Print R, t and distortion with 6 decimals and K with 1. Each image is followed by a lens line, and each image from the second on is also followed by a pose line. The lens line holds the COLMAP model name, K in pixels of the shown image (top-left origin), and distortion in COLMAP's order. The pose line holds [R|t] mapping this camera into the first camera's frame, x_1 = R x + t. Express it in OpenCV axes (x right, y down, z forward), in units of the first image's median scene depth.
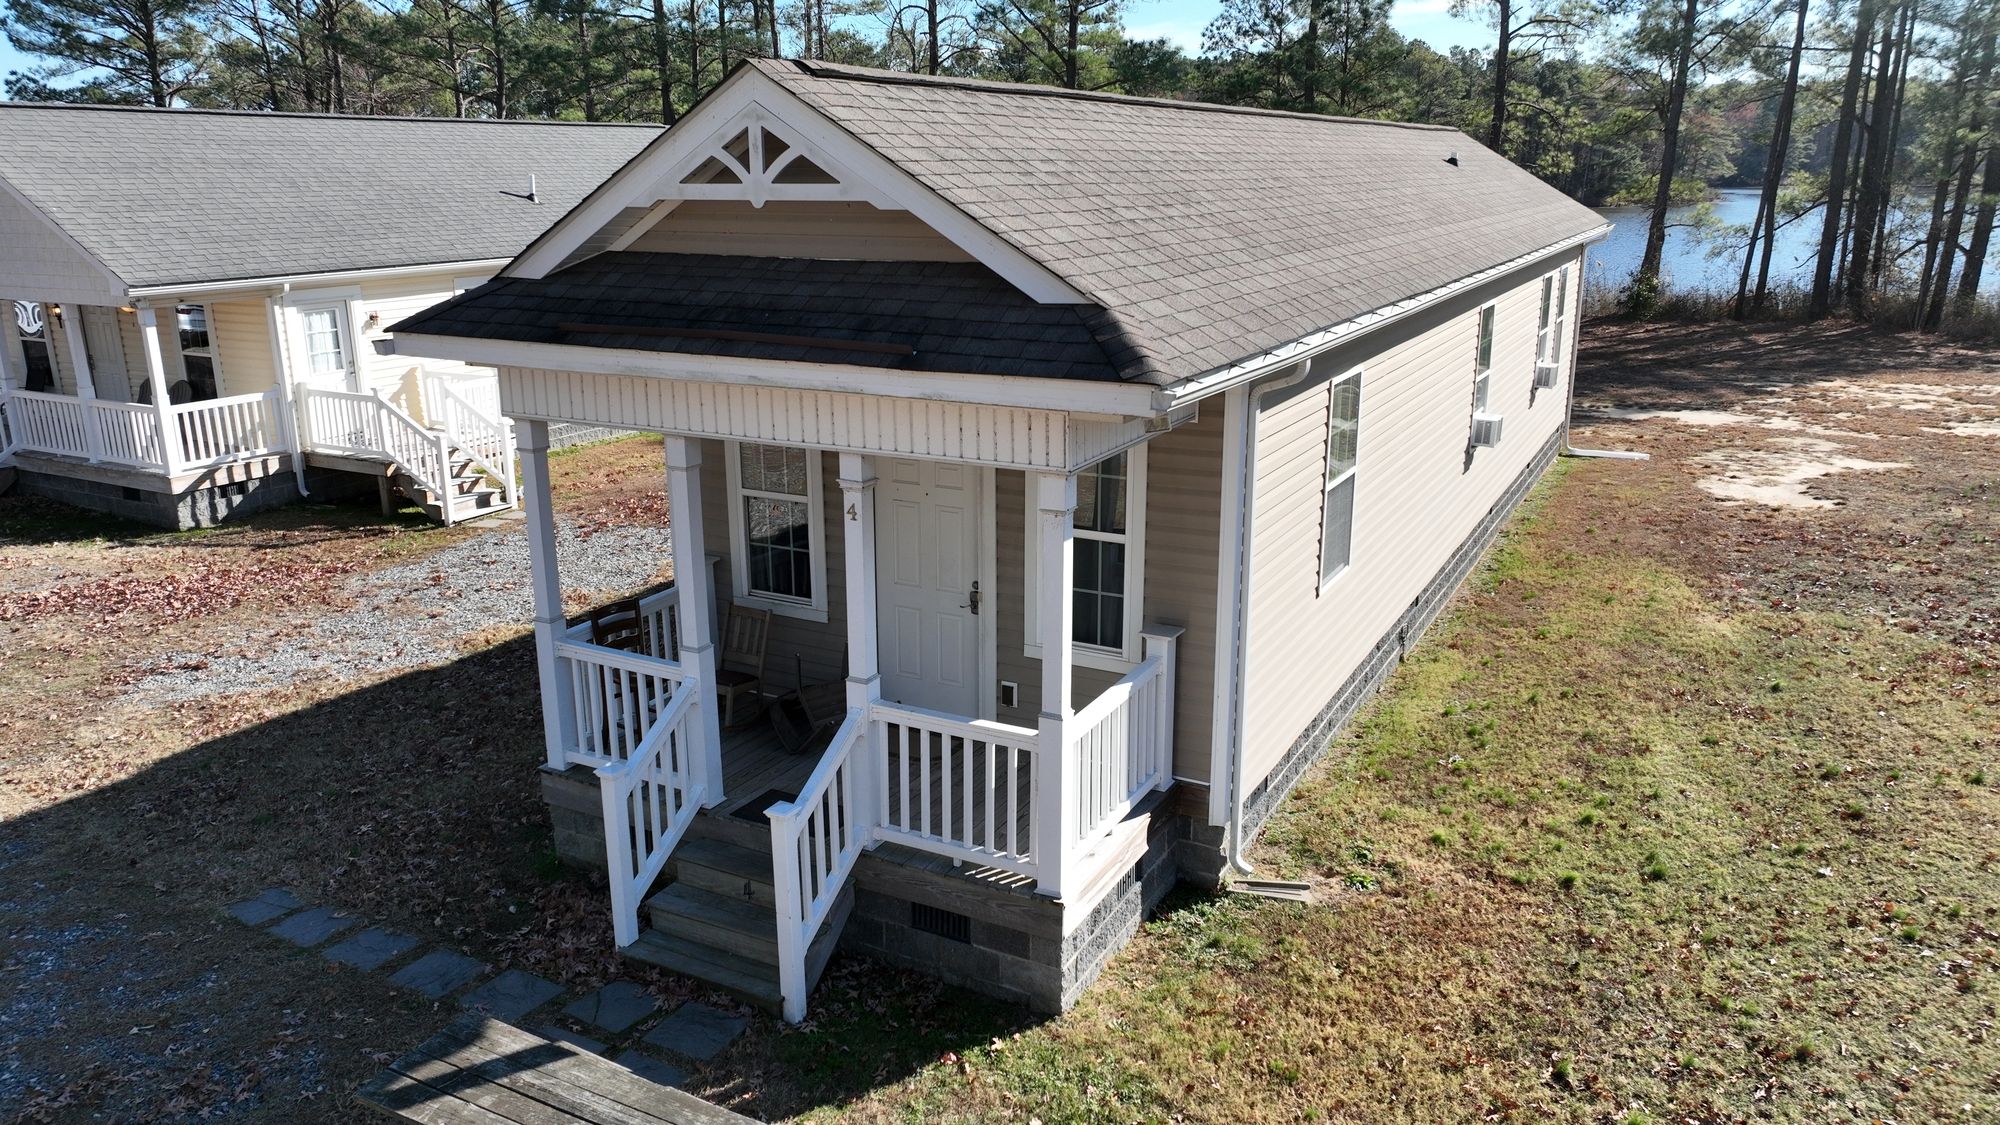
lens RADIAL K [[1394.4, 0, 1000.0], [0, 1394.4, 562.5], [0, 0, 1]] dist [0.004163, -0.000419]
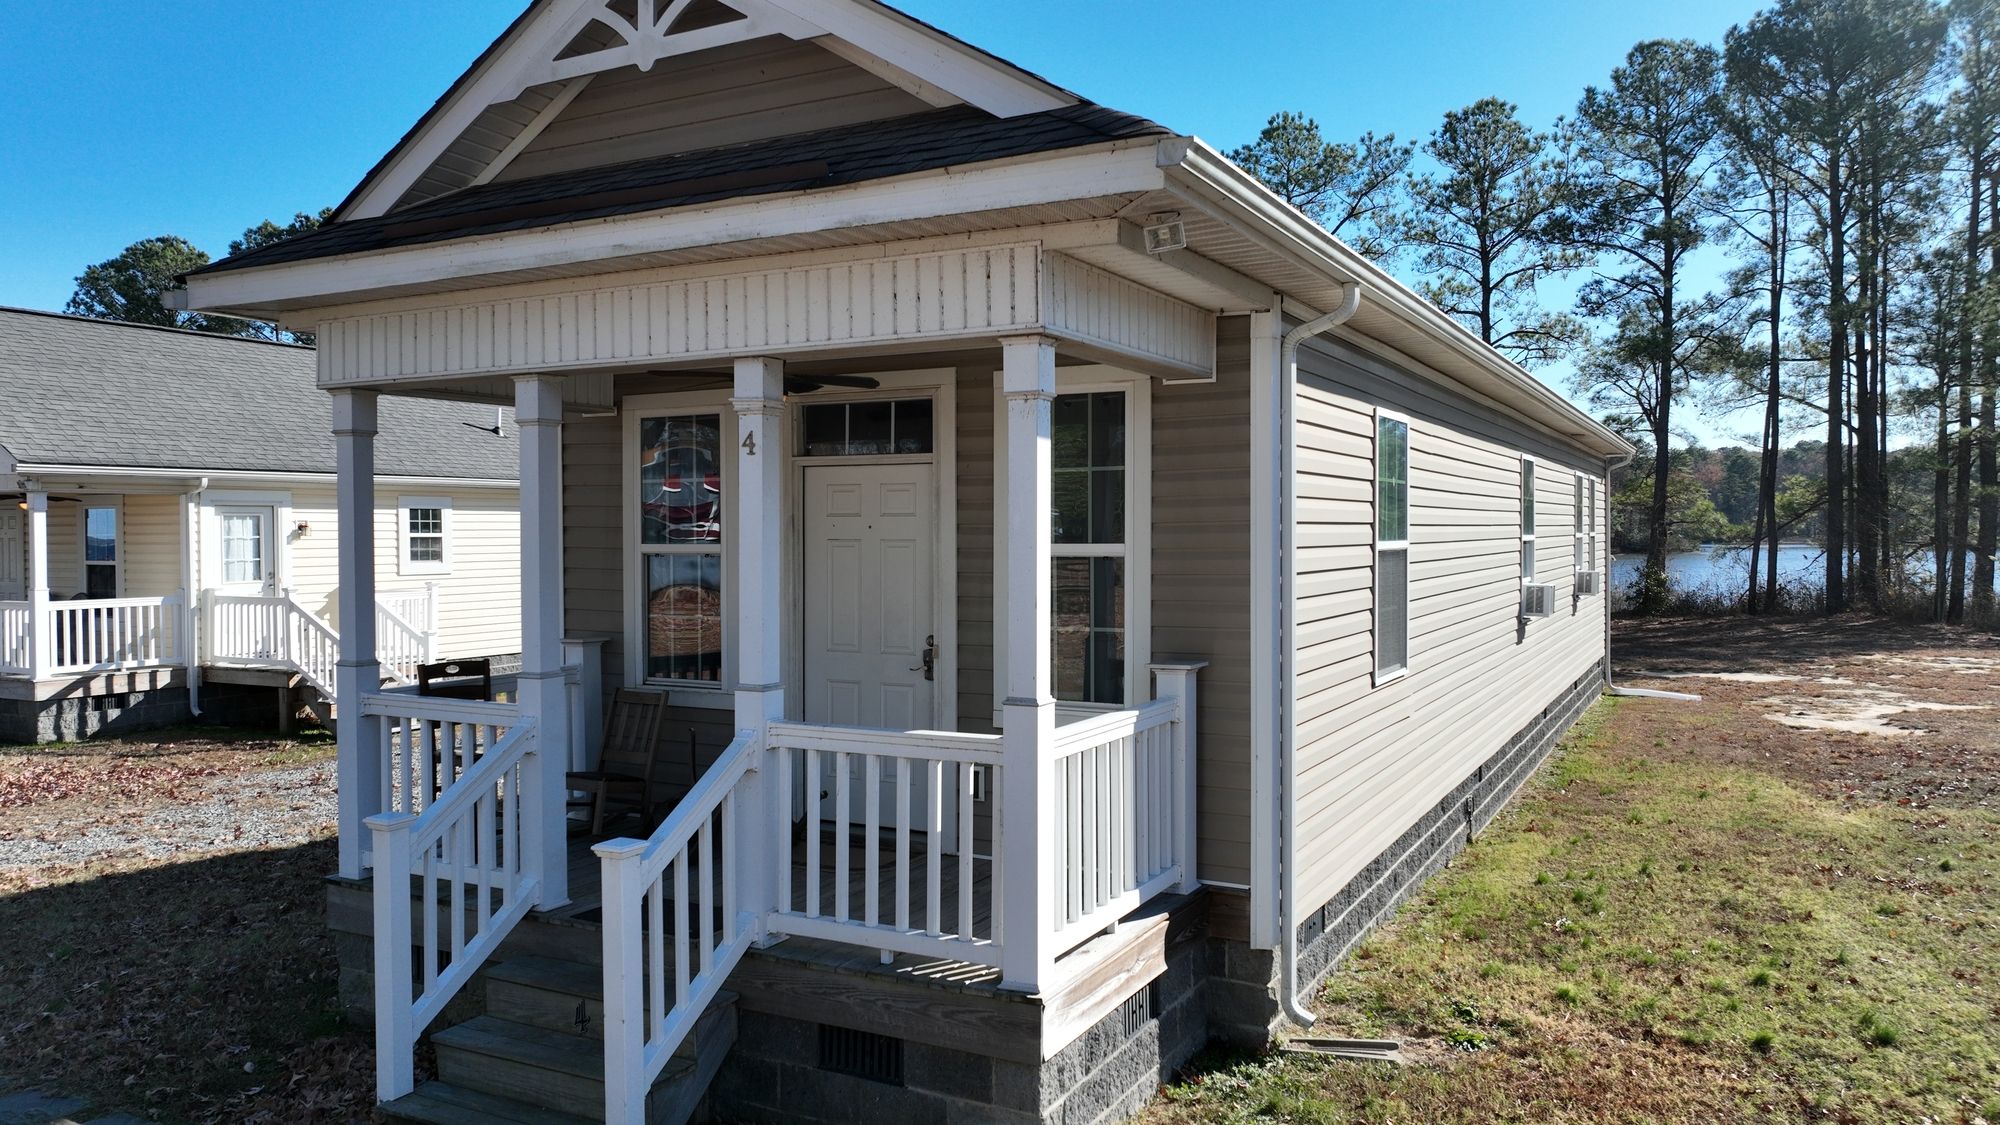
lens RADIAL K [[1398.4, 0, 1000.0], [0, 1398.4, 562.5], [0, 0, 1]] dist [-0.013839, 0.034450]
pose [[0.999999, 0.000834, 0.001325, 0.019561], [-0.000474, 0.967901, -0.251331, 0.166932], [-0.001492, 0.251330, 0.967900, 0.247264]]
